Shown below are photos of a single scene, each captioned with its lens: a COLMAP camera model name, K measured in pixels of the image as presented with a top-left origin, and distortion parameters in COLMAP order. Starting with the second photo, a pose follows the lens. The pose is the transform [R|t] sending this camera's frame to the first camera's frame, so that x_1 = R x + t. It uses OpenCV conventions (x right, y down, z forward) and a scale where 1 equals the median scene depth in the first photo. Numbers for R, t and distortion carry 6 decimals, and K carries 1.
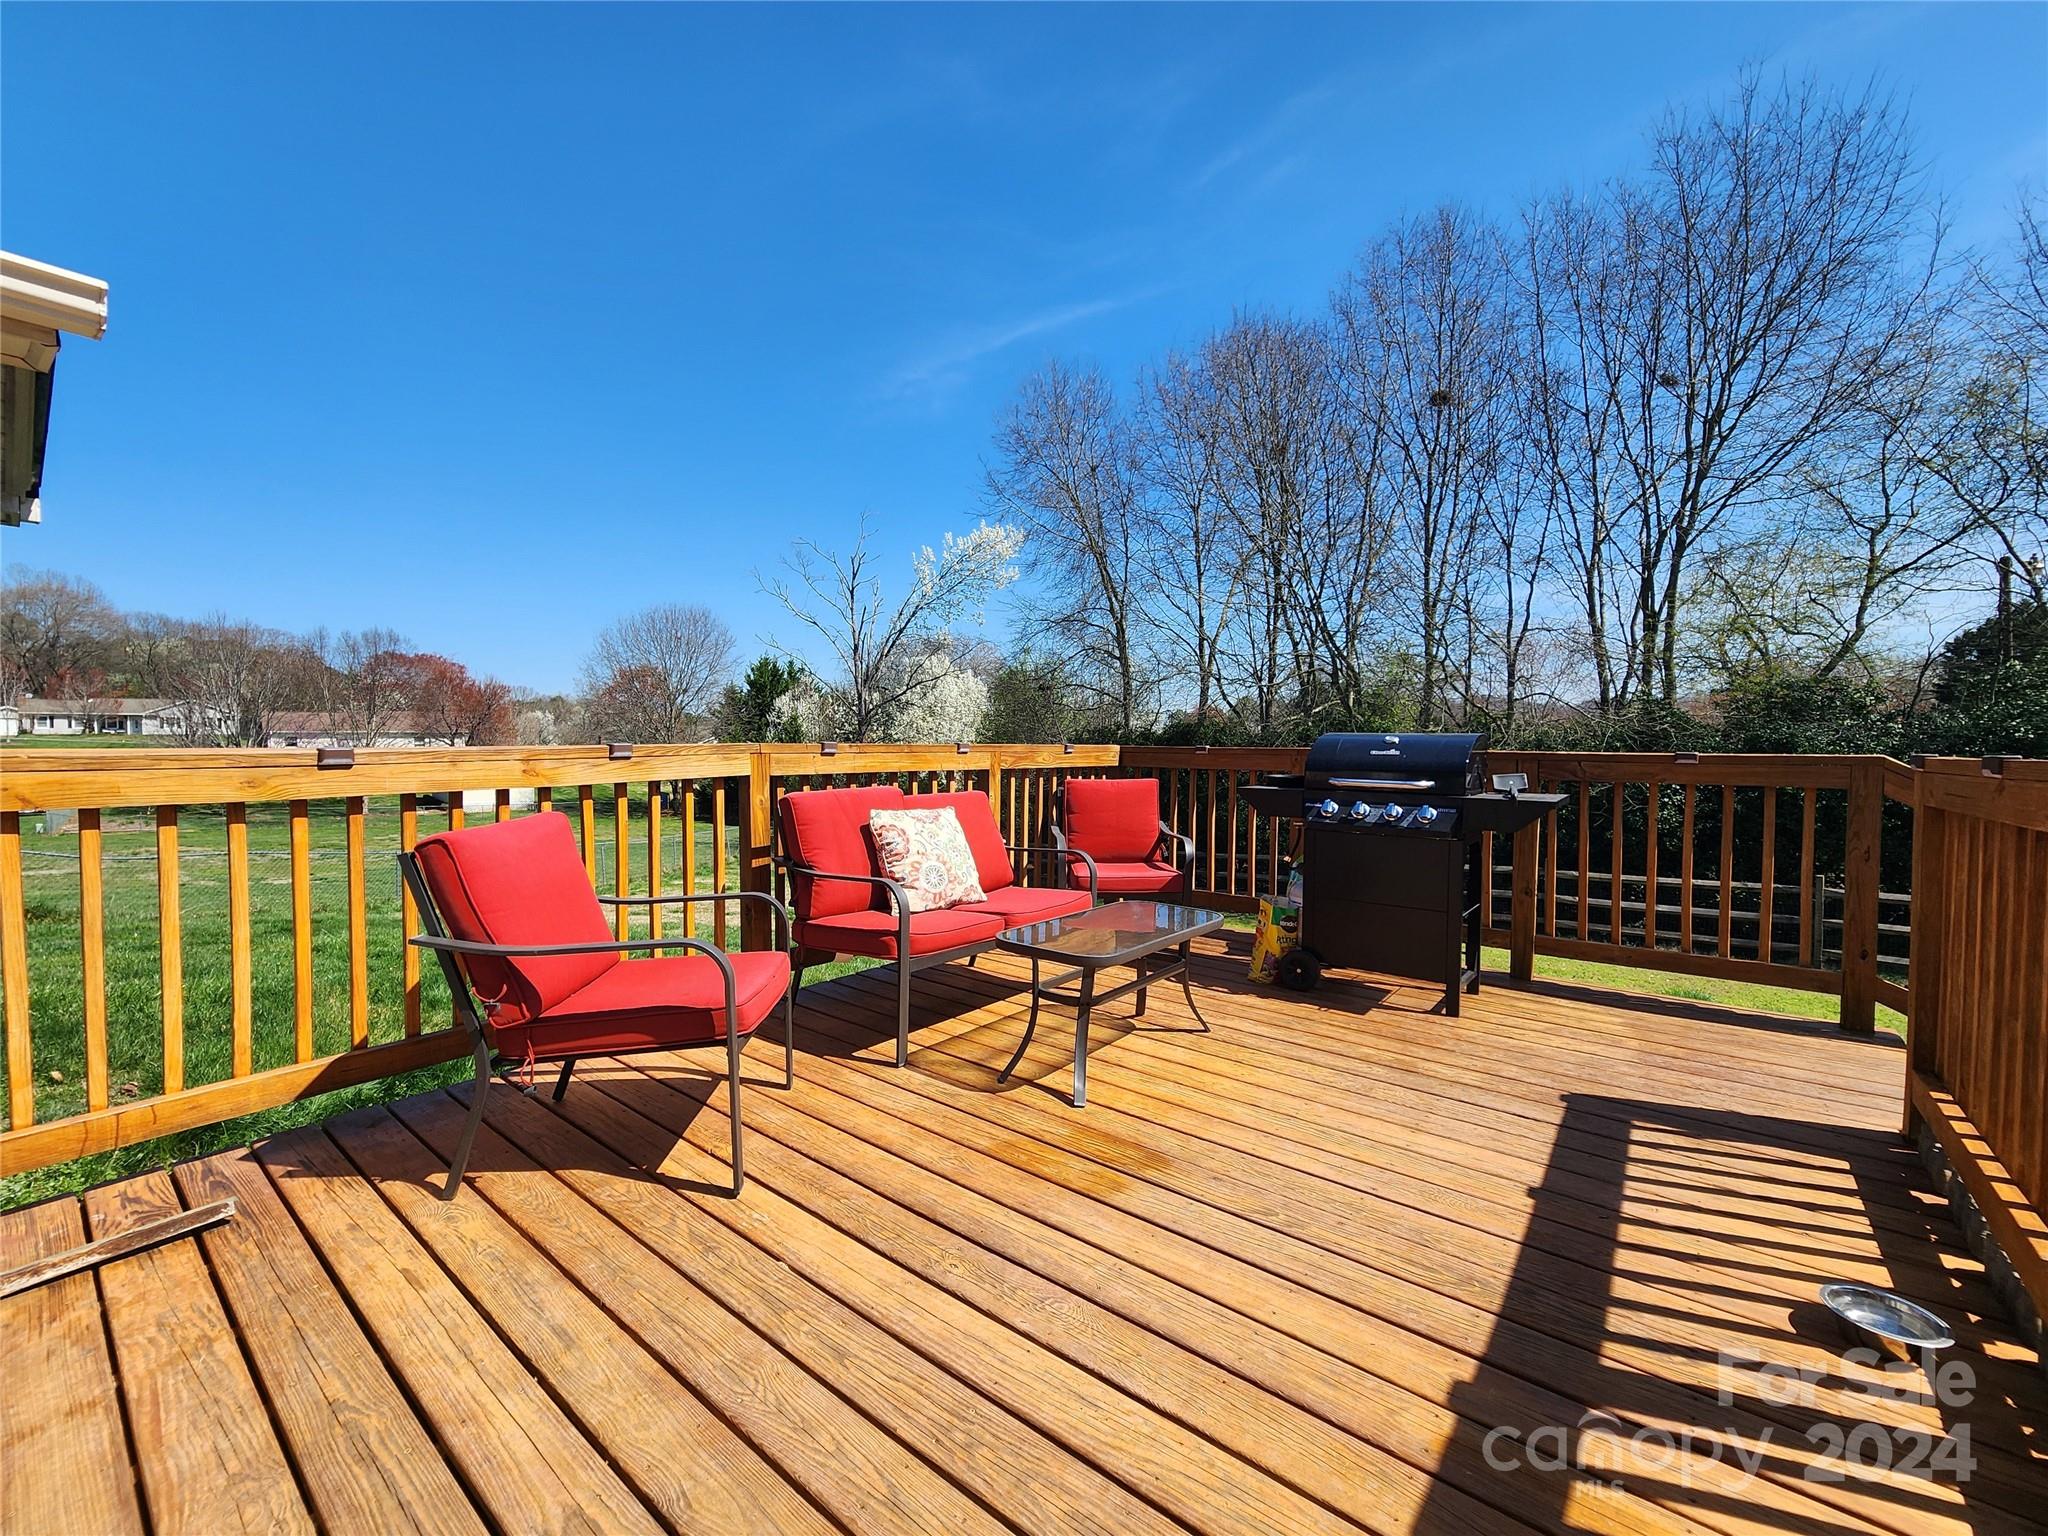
lens RADIAL K [[834.5, 0, 986.6], [0, 834.5, 767.8], [0, 0, 1]] dist [0.006571, 0.000159]
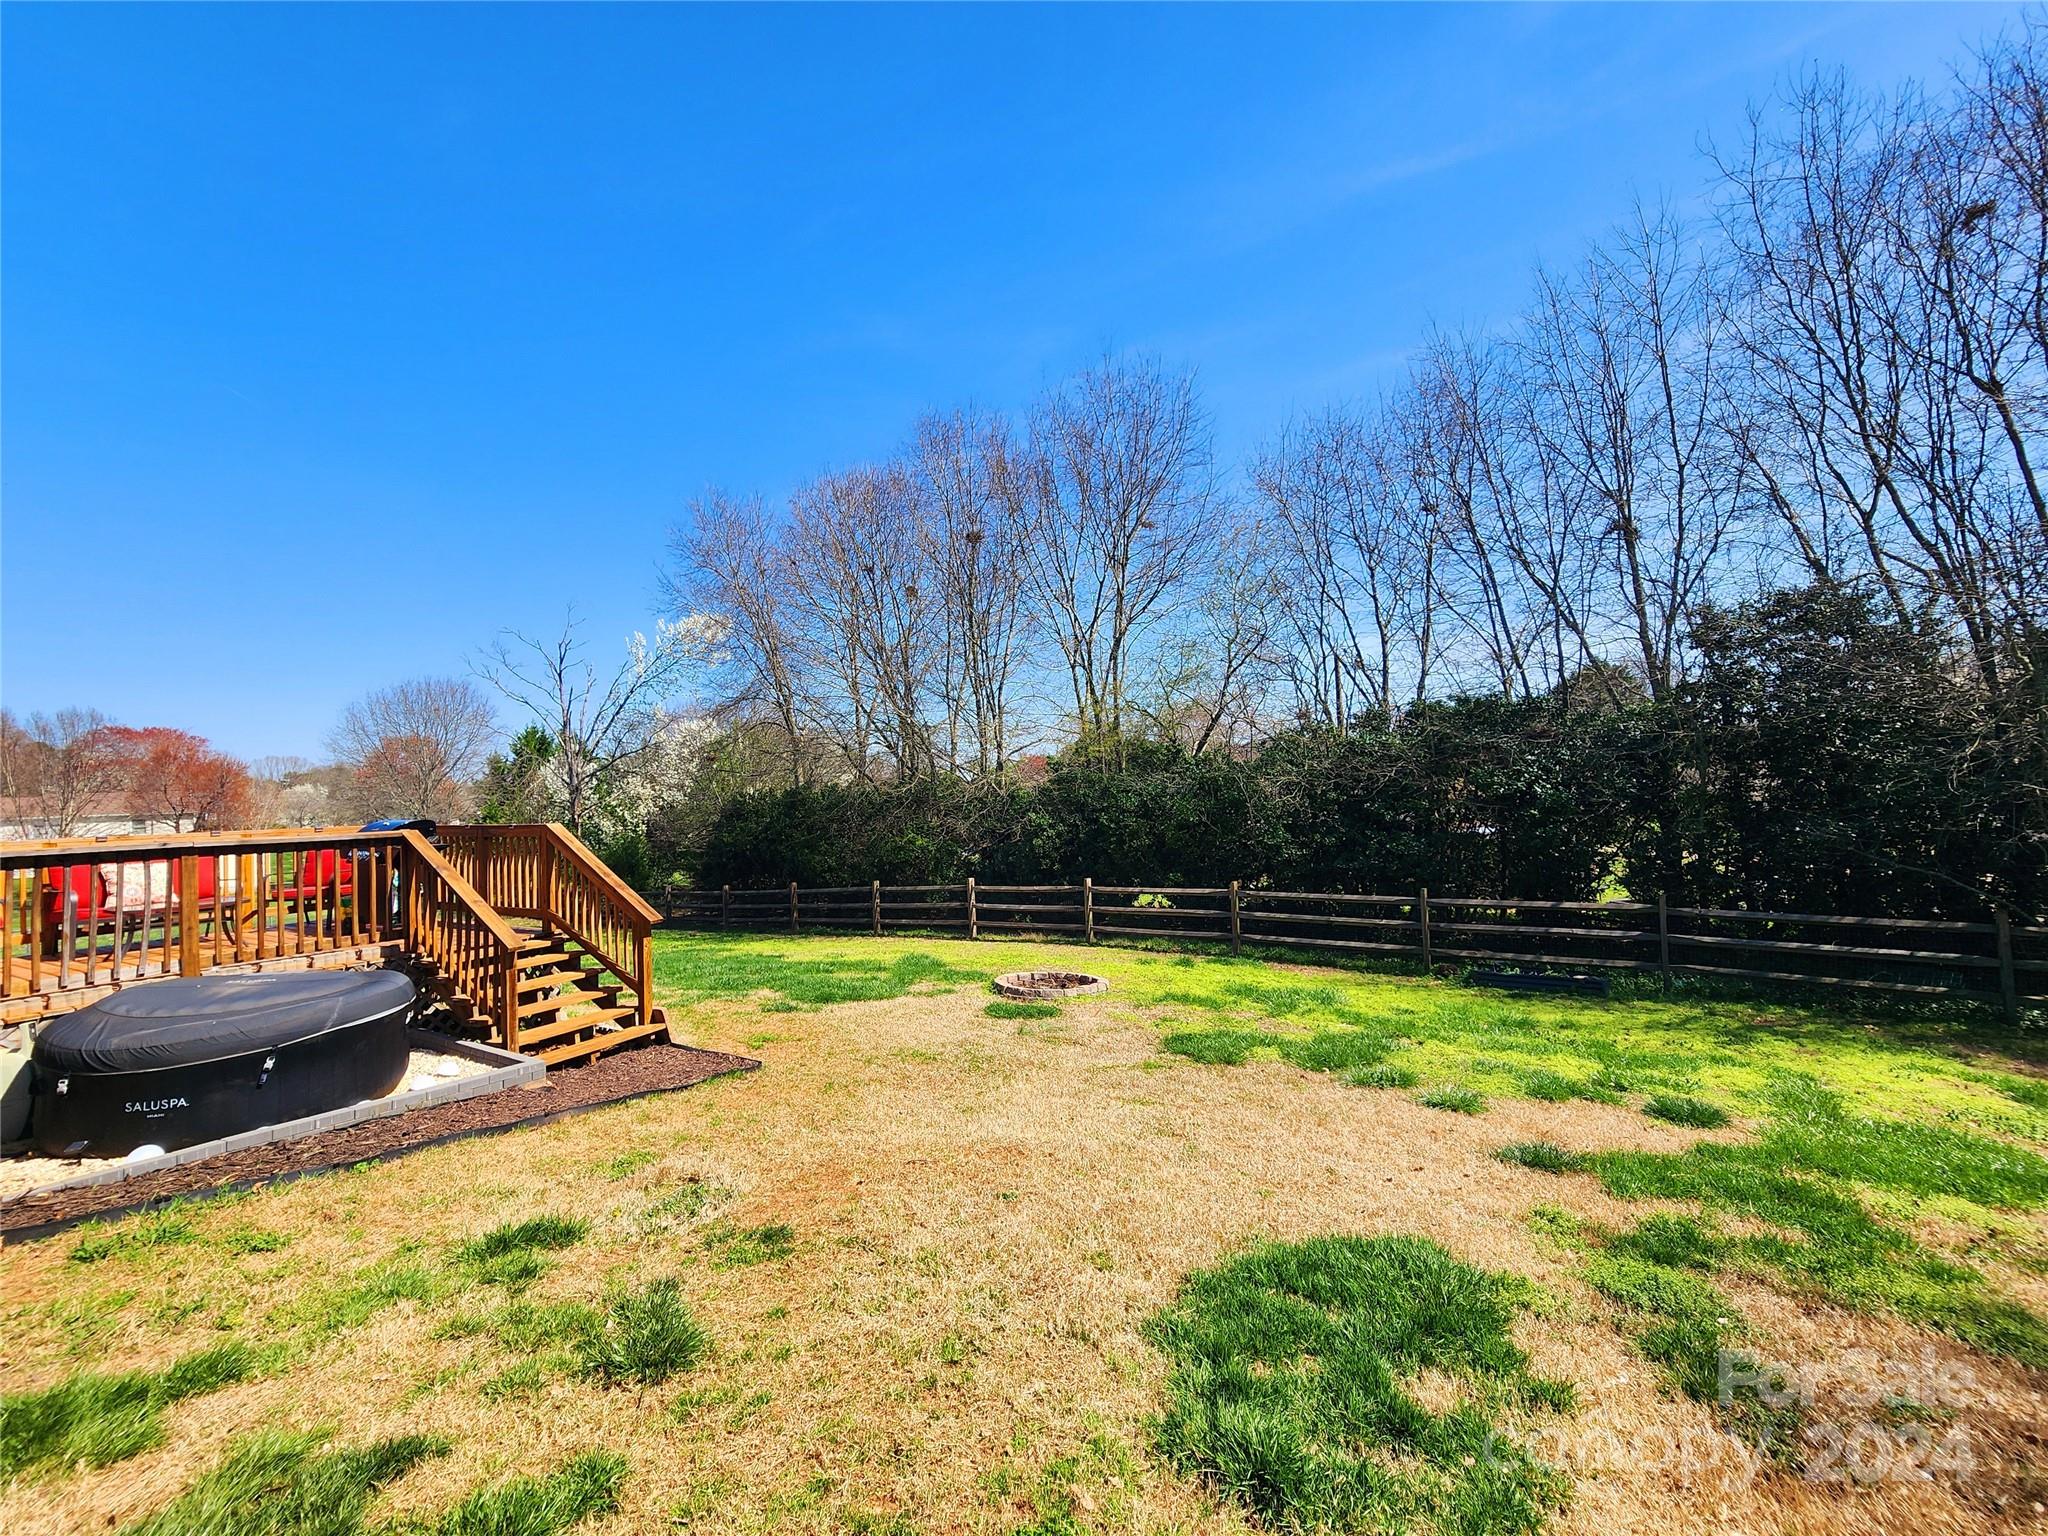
lens RADIAL K [[844.1, 0, 1016.1], [0, 844.1, 768.3], [0, 0, 1]] dist [-0.001202, 0.000576]
pose [[0.981945, -0.032842, 0.186295, 0.124935], [0.044286, 0.997357, -0.057604, 0.003891], [-0.183911, 0.064814, 0.980804, -0.117579]]
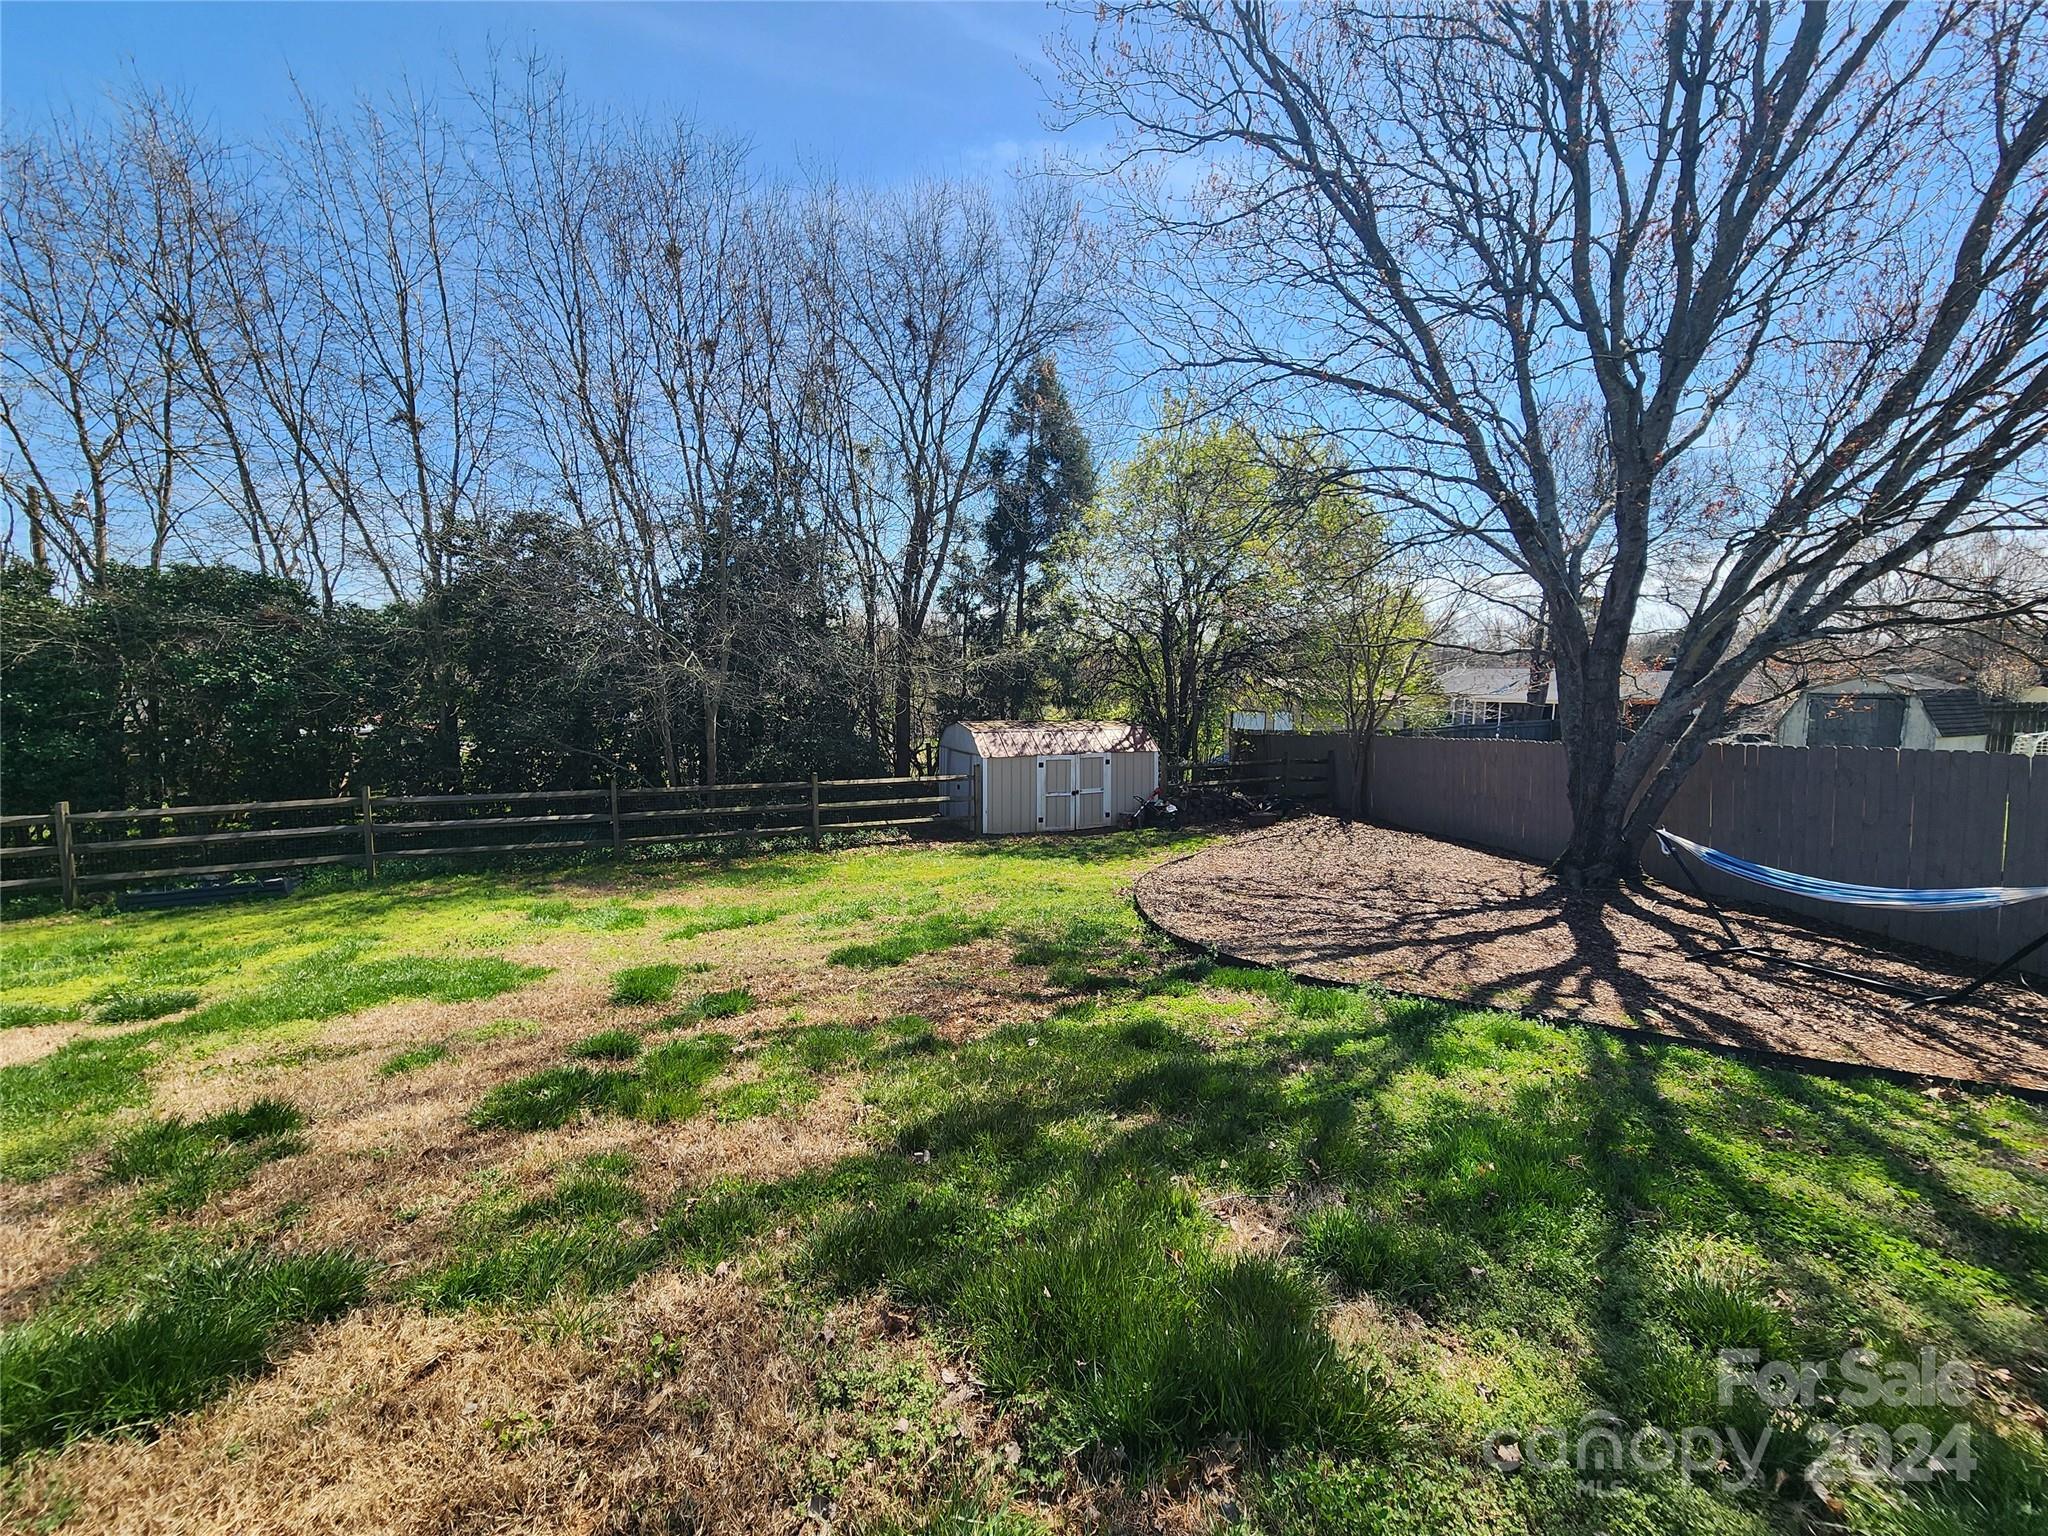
lens RADIAL K [[844.1, 0, 1016.1], [0, 844.1, 768.3], [0, 0, 1]] dist [-0.001202, 0.000576]
pose [[0.263736, -0.100588, 0.959336, 0.158054], [0.026507, 0.994928, 0.097033, 0.009097], [-0.964231, -0.000162, 0.265065, -0.150514]]
